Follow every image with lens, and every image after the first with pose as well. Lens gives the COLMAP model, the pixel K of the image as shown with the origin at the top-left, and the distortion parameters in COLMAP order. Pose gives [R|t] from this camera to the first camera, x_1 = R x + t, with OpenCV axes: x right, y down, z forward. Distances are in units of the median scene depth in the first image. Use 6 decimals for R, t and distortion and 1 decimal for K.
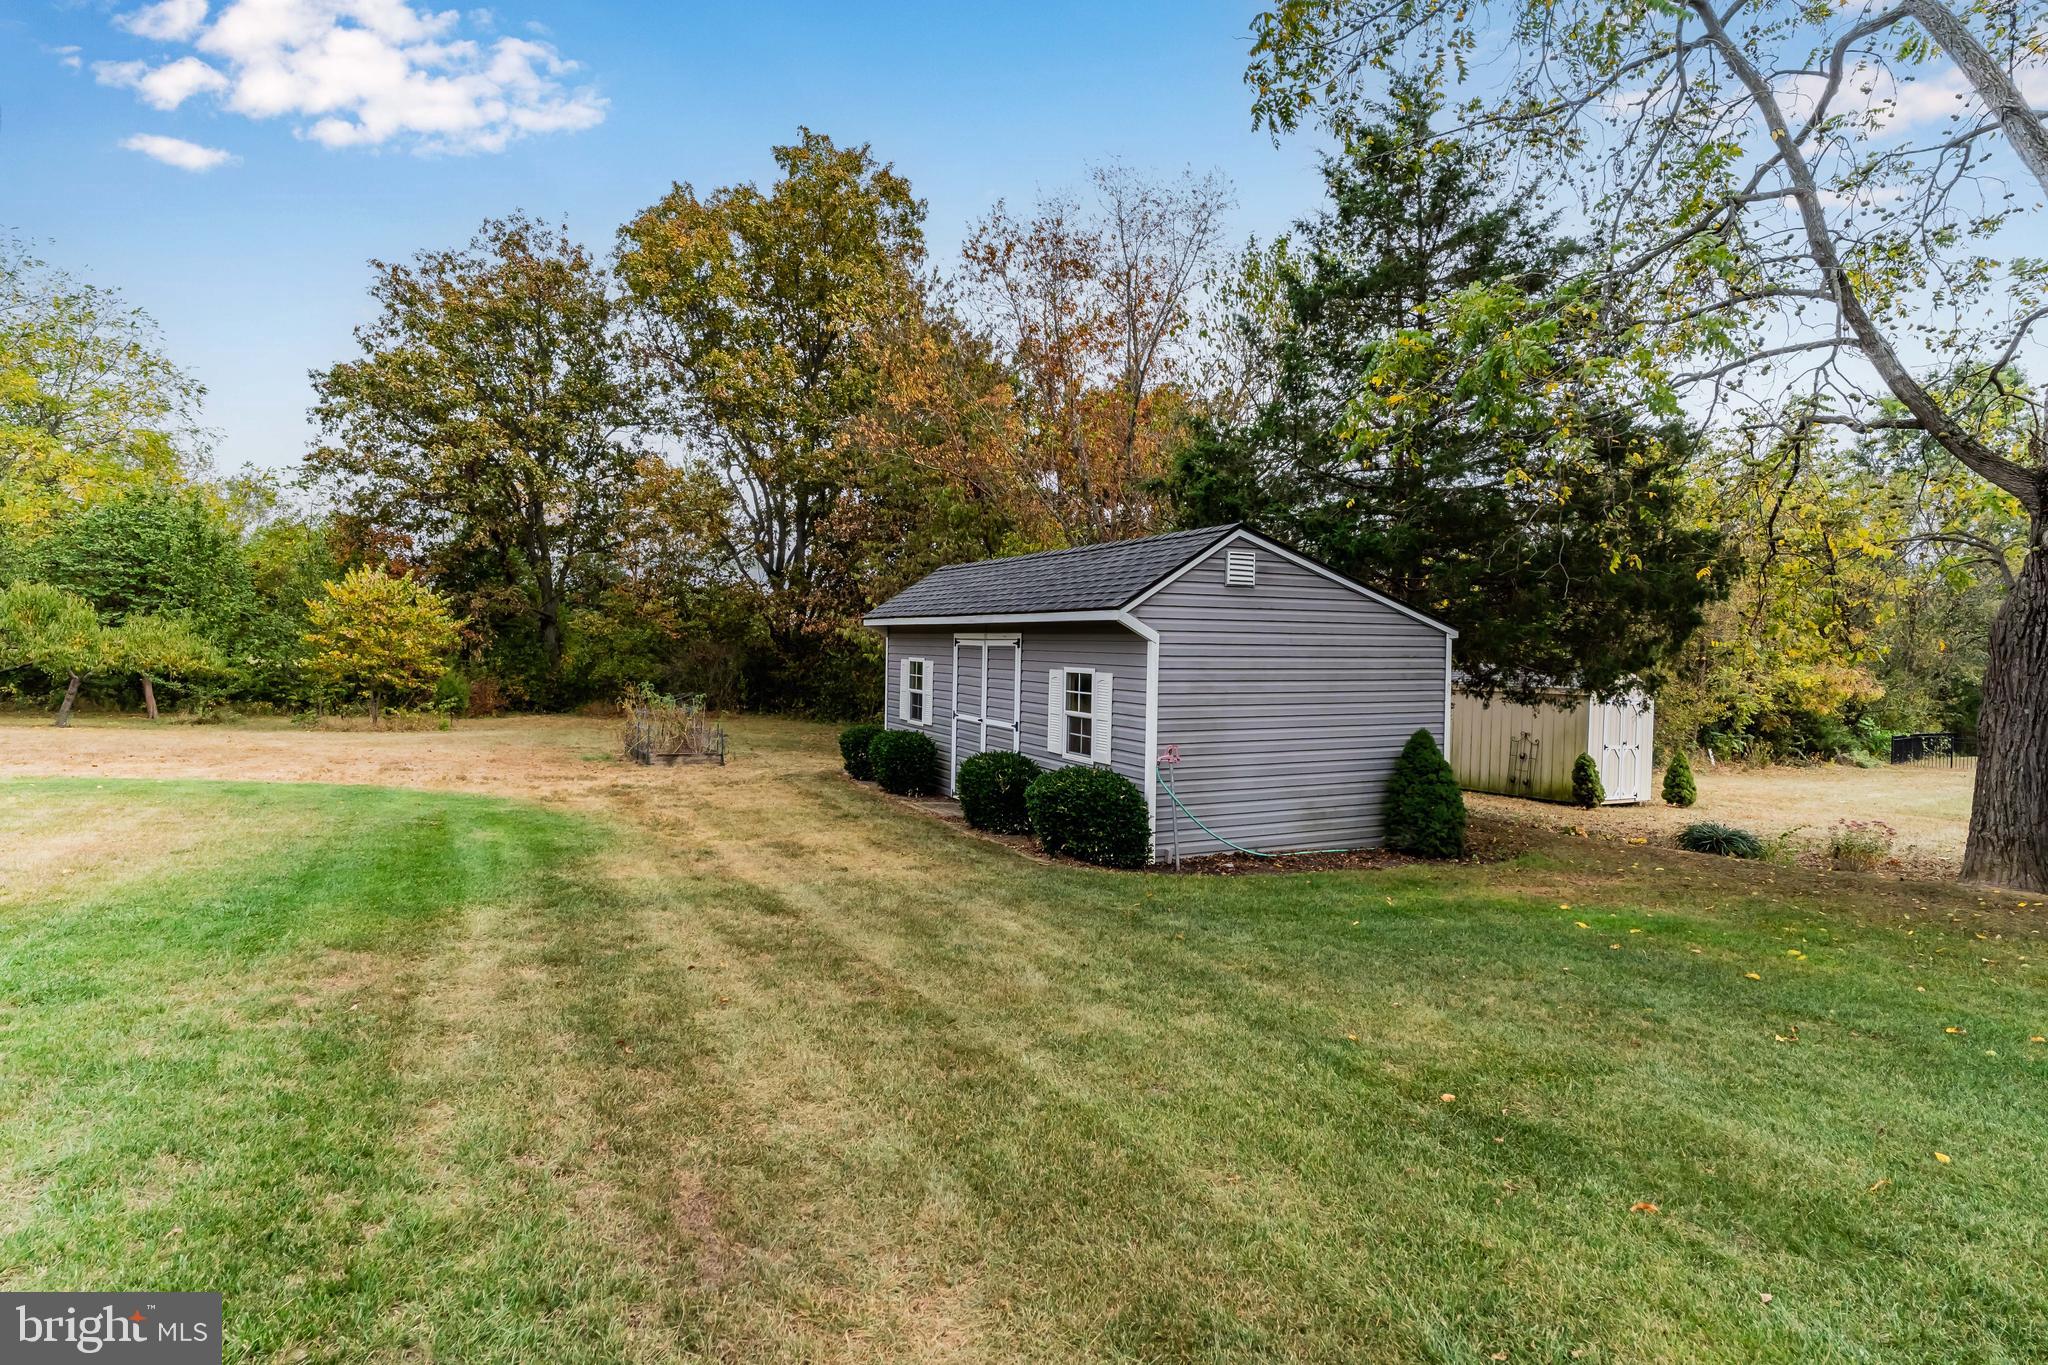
lens RADIAL K [[1048.4, 0, 1017.1], [0, 1048.4, 690.7], [0, 0, 1]] dist [-0.004991, 0.001544]
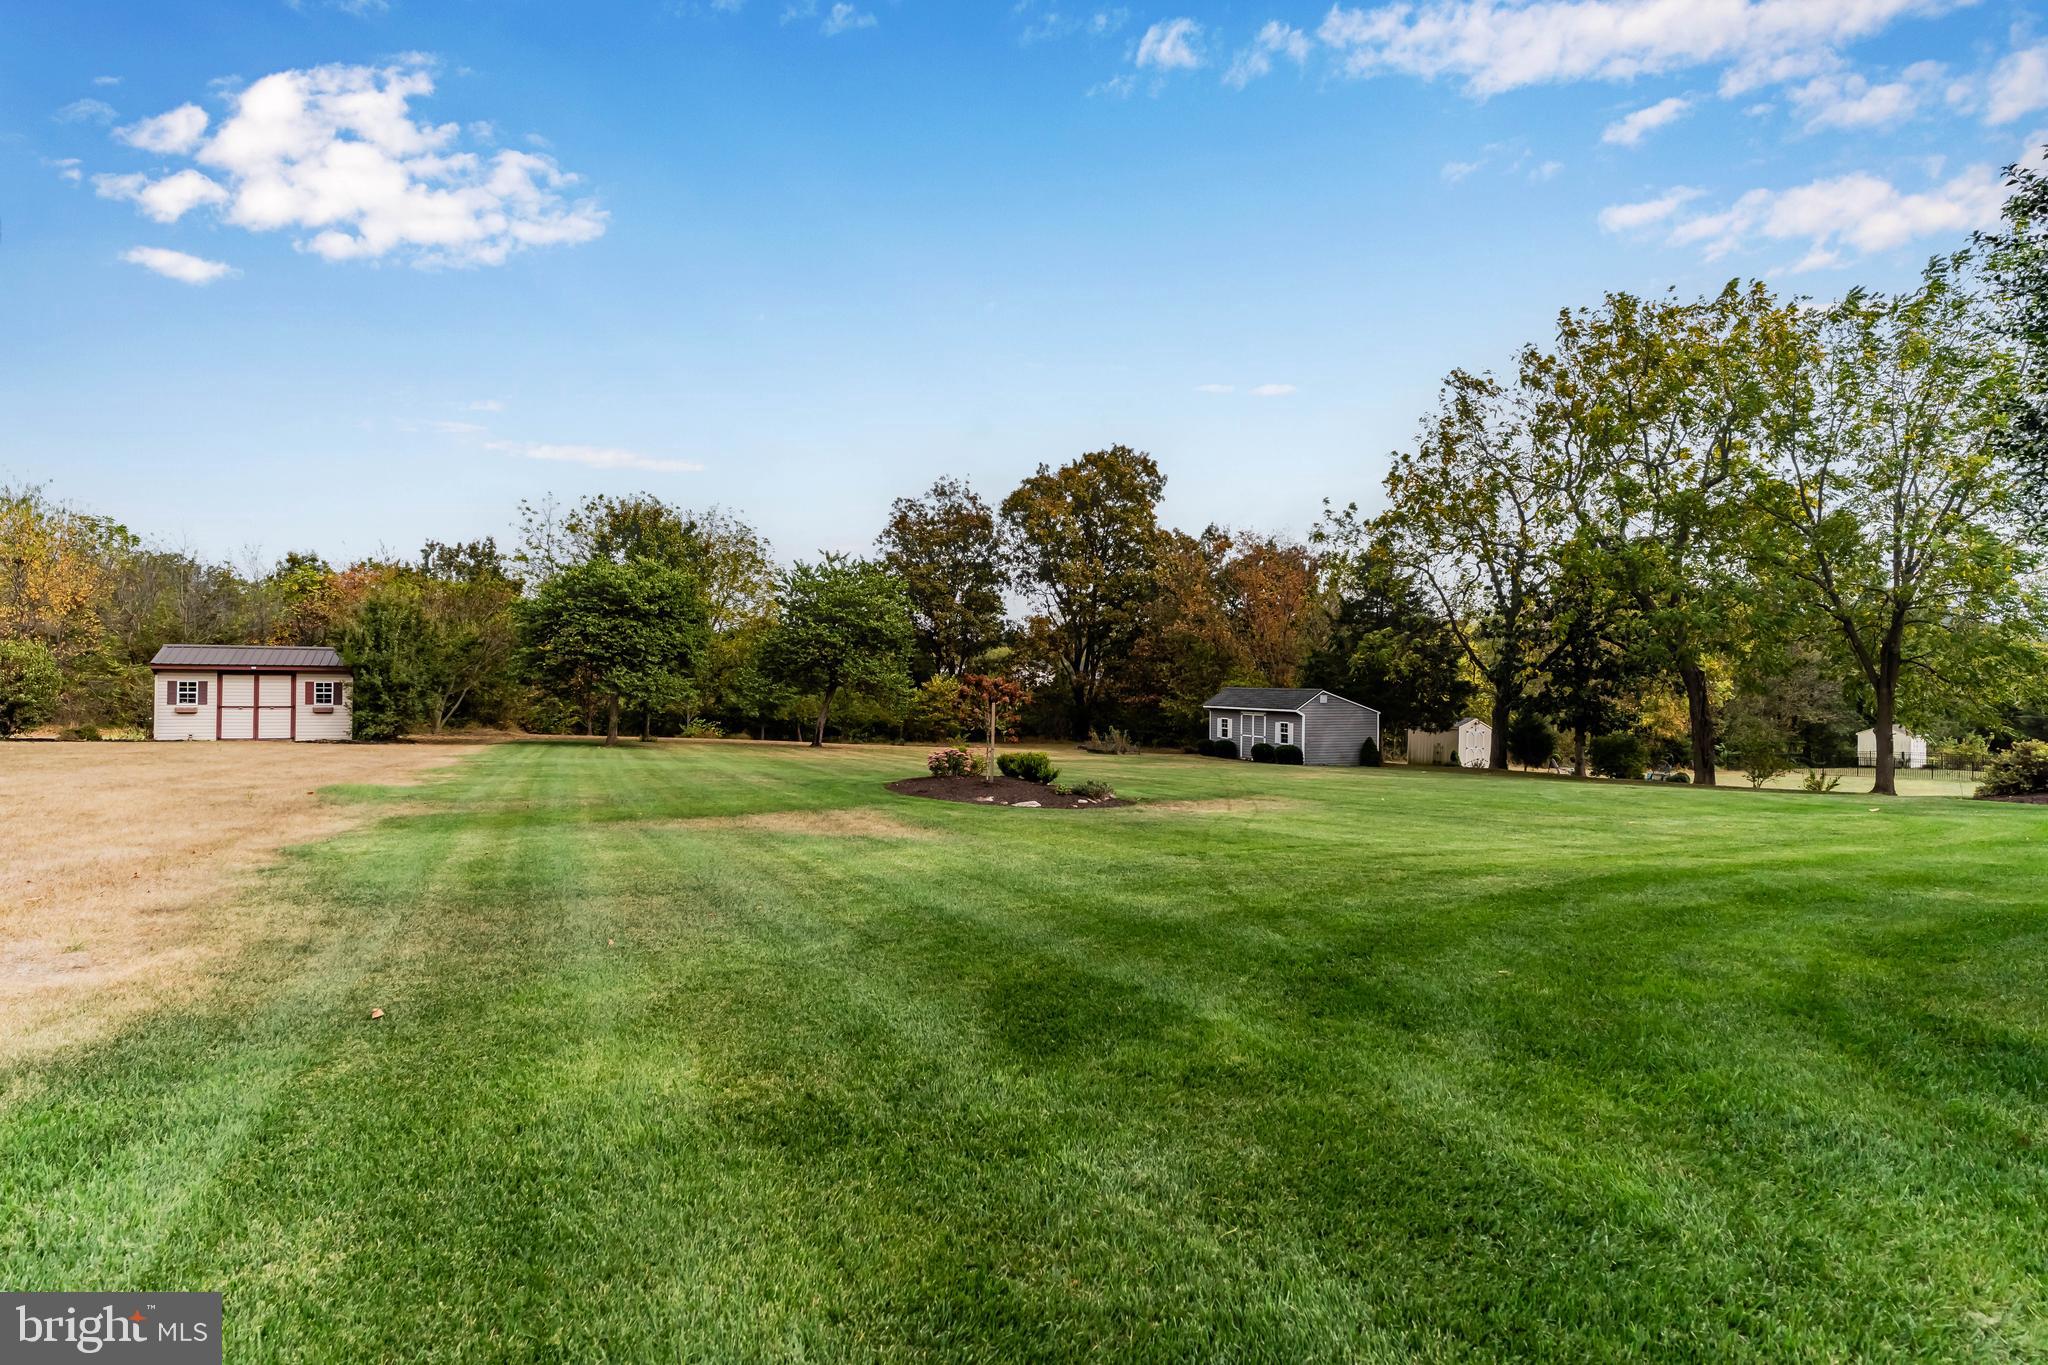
lens RADIAL K [[1048.4, 0, 1023.4], [0, 1048.4, 693.1], [0, 0, 1]] dist [-0.004991, 0.001544]
pose [[0.995051, -0.006734, -0.099140, -0.393563], [0.003202, 0.999356, -0.035738, 0.005888], [0.099317, 0.035244, 0.994431, -2.290682]]
